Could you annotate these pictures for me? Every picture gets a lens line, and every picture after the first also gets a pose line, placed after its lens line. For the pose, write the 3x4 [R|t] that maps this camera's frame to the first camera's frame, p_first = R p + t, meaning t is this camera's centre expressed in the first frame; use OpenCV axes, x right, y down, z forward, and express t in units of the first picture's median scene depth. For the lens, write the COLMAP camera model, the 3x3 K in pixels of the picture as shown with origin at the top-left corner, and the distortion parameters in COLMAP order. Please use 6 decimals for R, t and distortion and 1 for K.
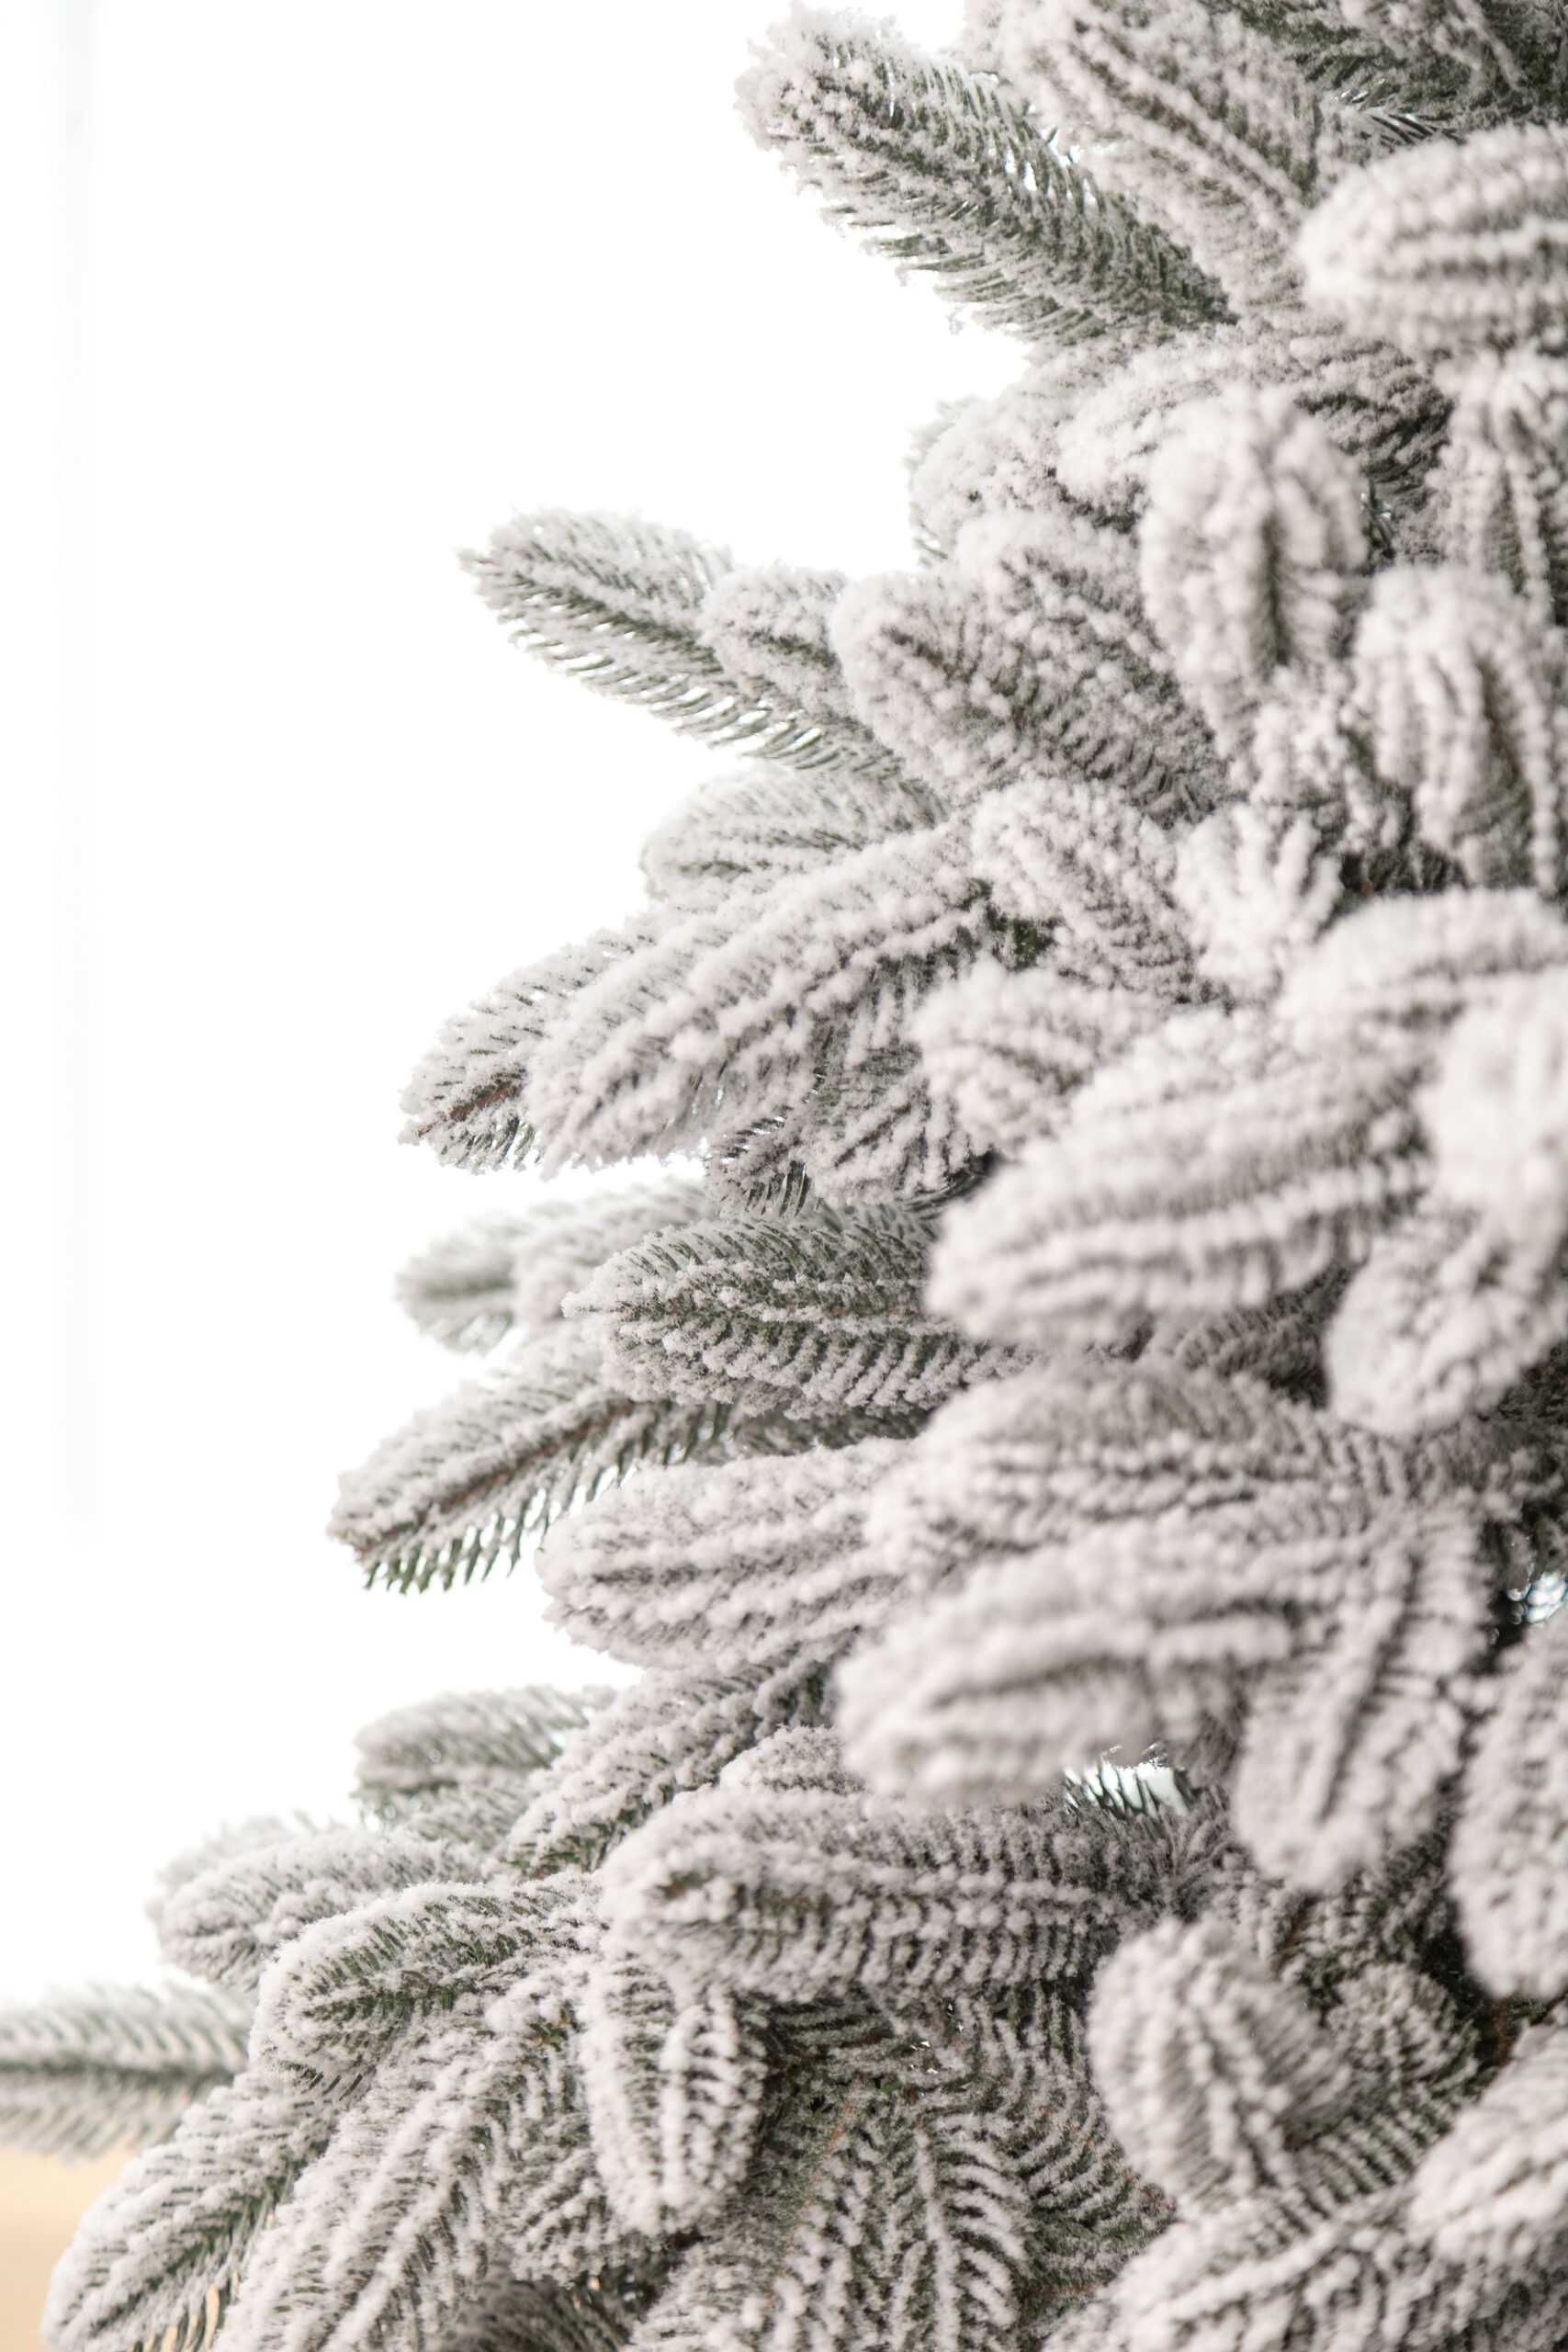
lens RADIAL K [[6748.5, 0, 776.1], [0, 6748.5, 1177.1], [0, 0, 1]] dist [0.025058, 0.000000]
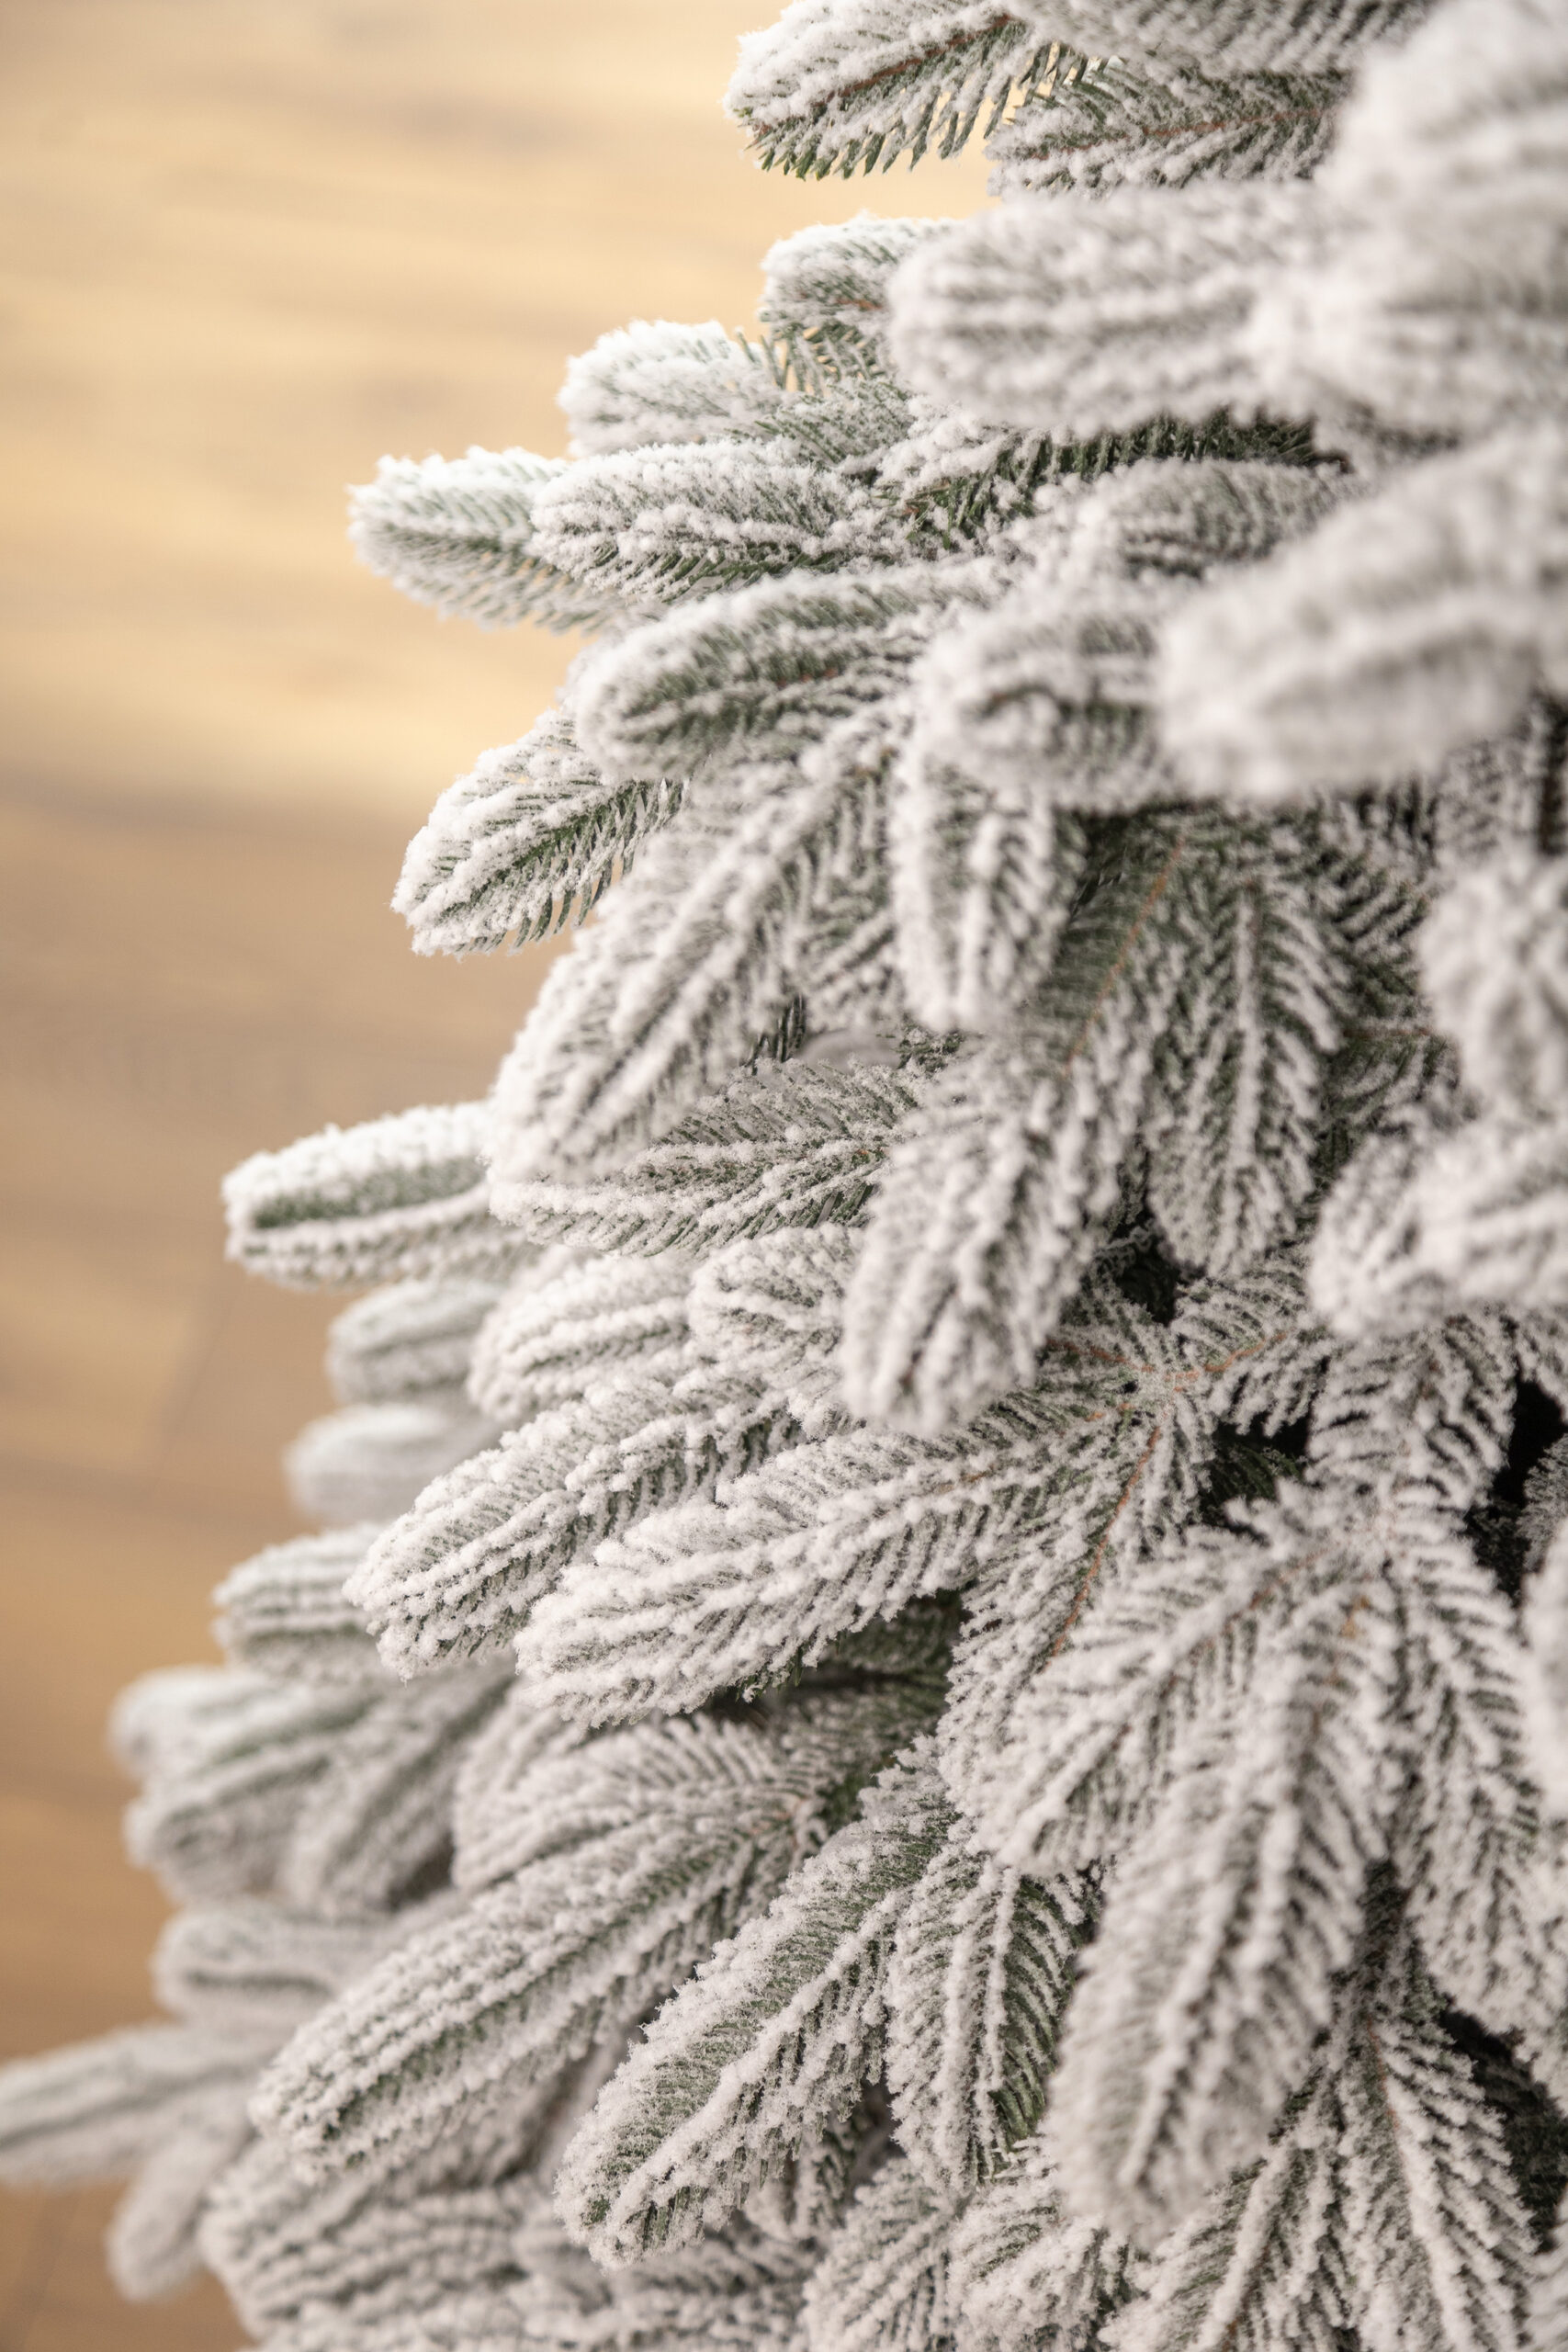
lens RADIAL K [[4051.7, 0, 779.5], [0, 4051.7, 1176.2], [0, 0, 1]] dist [0.021360, 0.000000]
pose [[0.987598, 0.117191, -0.104480, 0.020944], [-0.054522, 0.880049, 0.471743, -0.094987], [0.147232, -0.460196, 0.875524, 0.469799]]
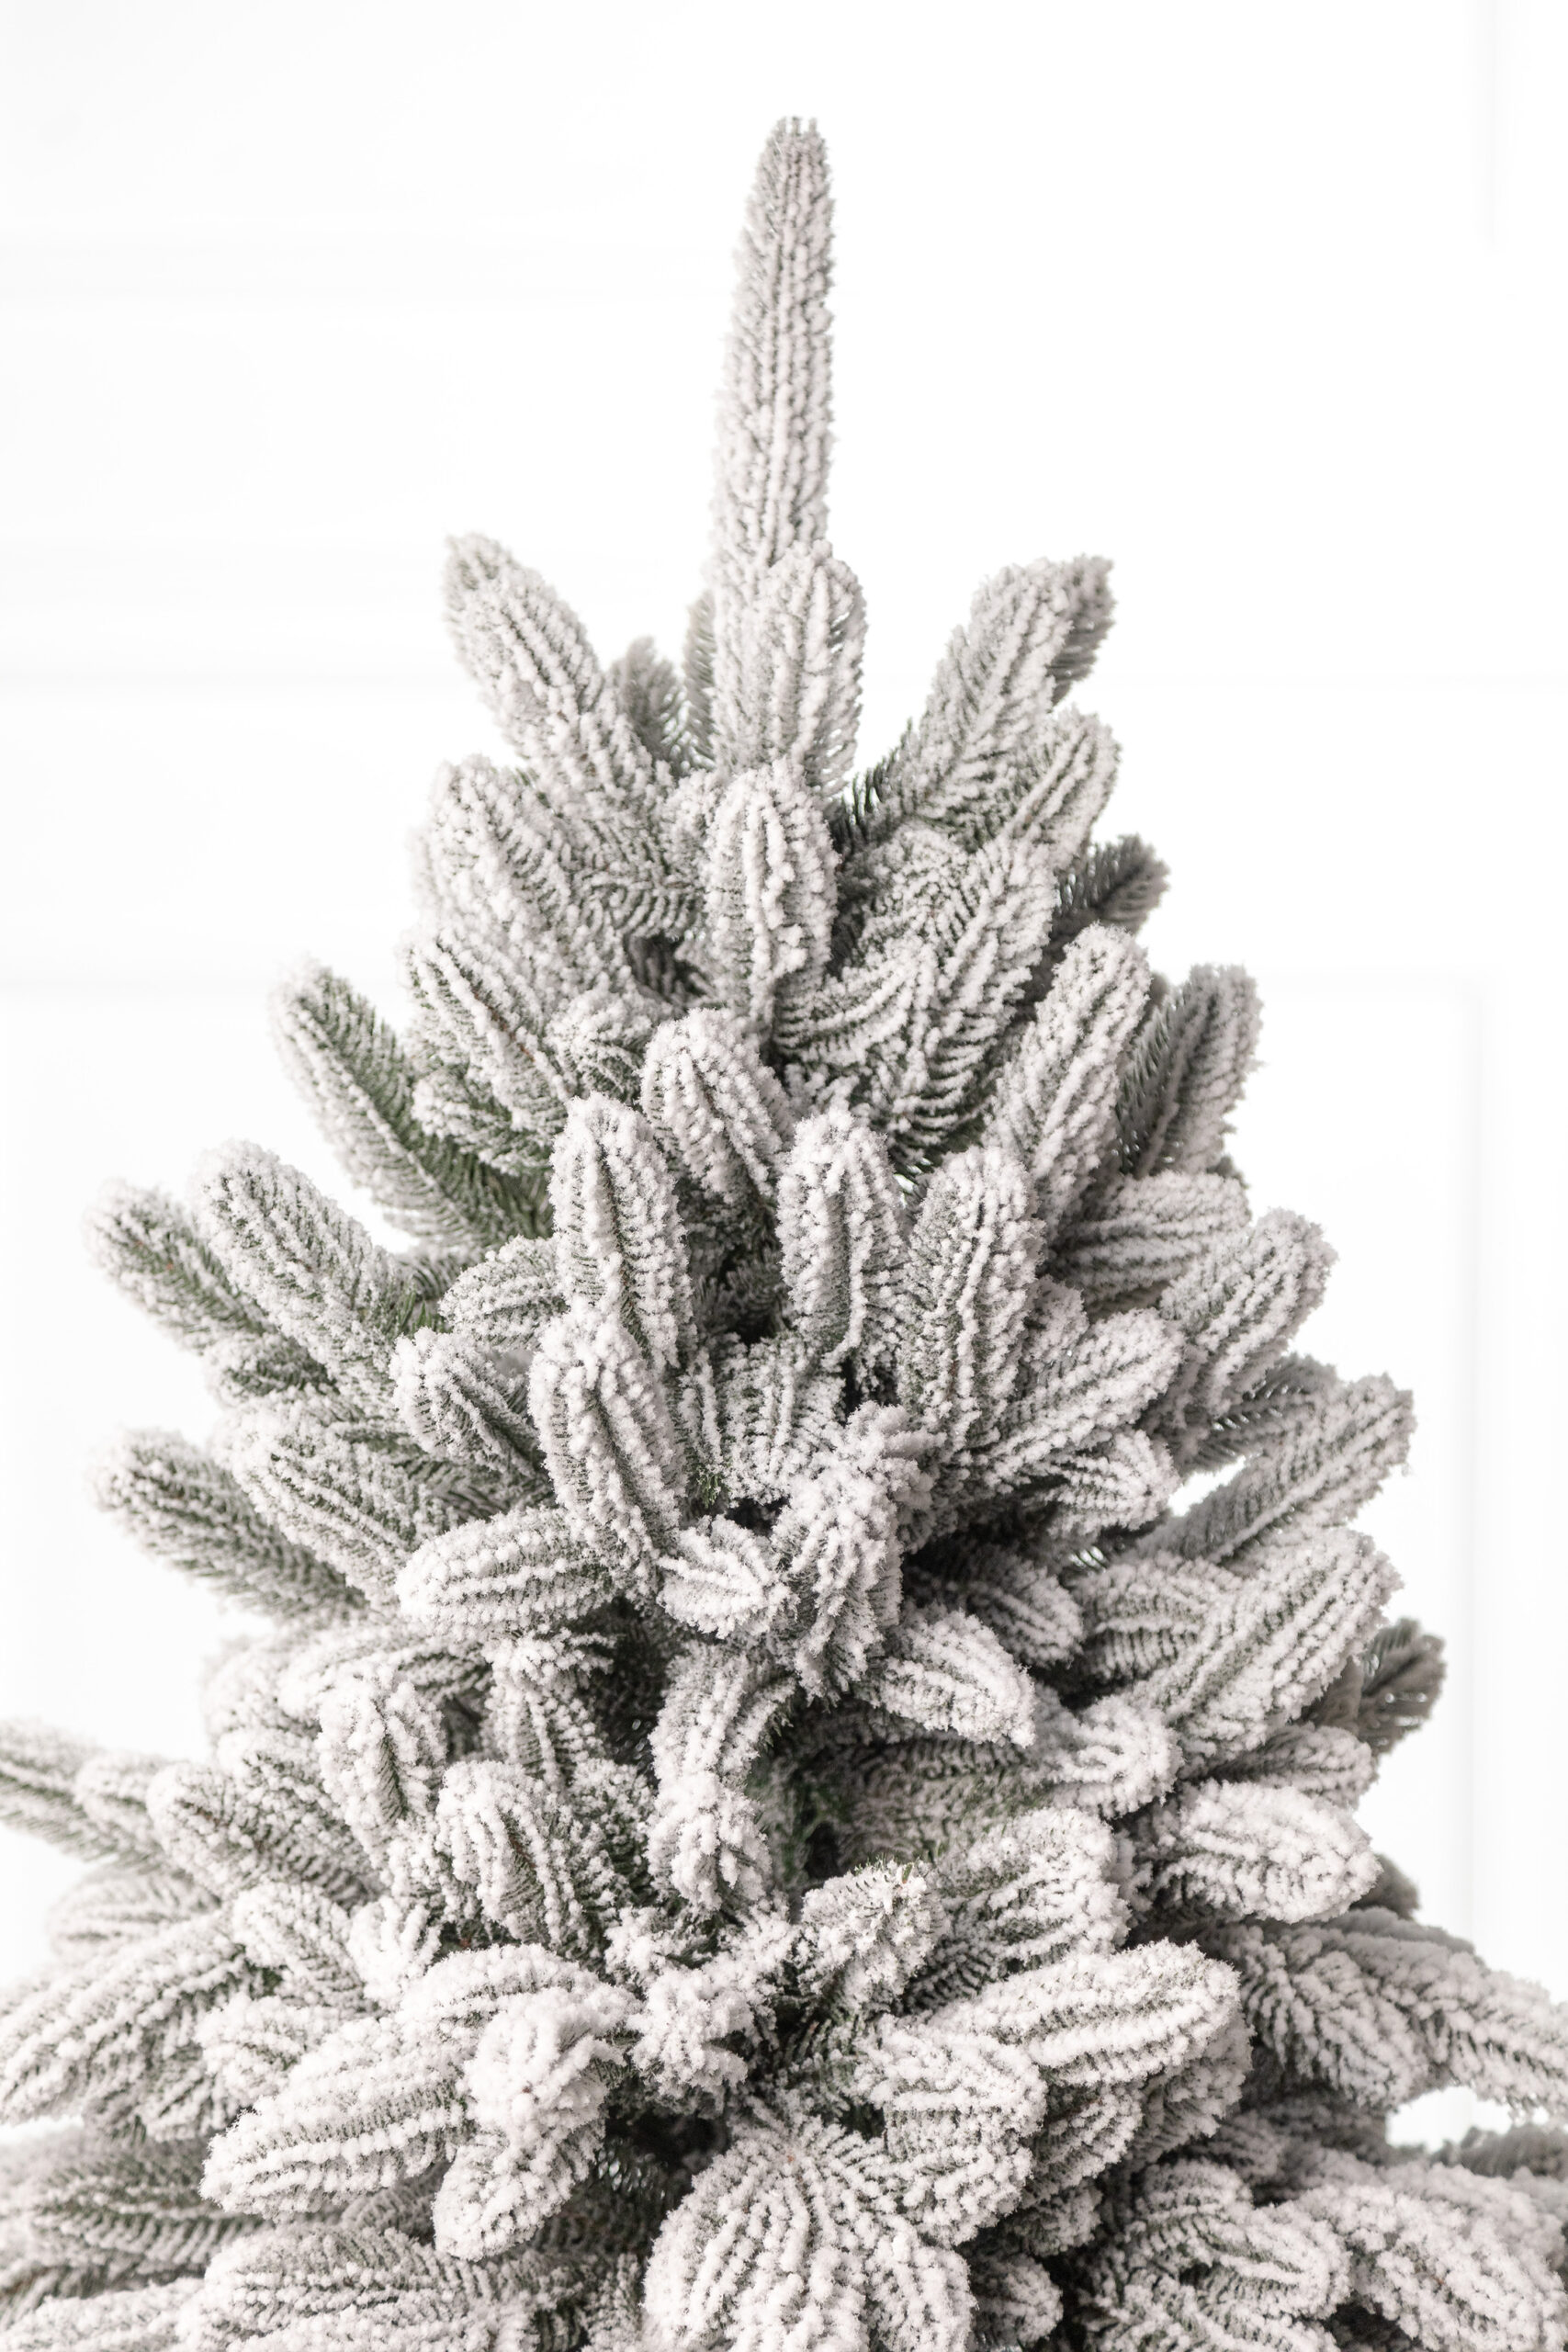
lens RADIAL K [[6748.5, 0, 679.3], [0, 6748.5, 1168.8], [0, 0, 1]] dist [0.025058, 0.000000]
pose [[0.997561, -0.029246, 0.063383, 0.039650], [0.037879, 0.989483, -0.139599, 0.004629], [-0.058634, 0.141659, 0.988178, -0.731831]]
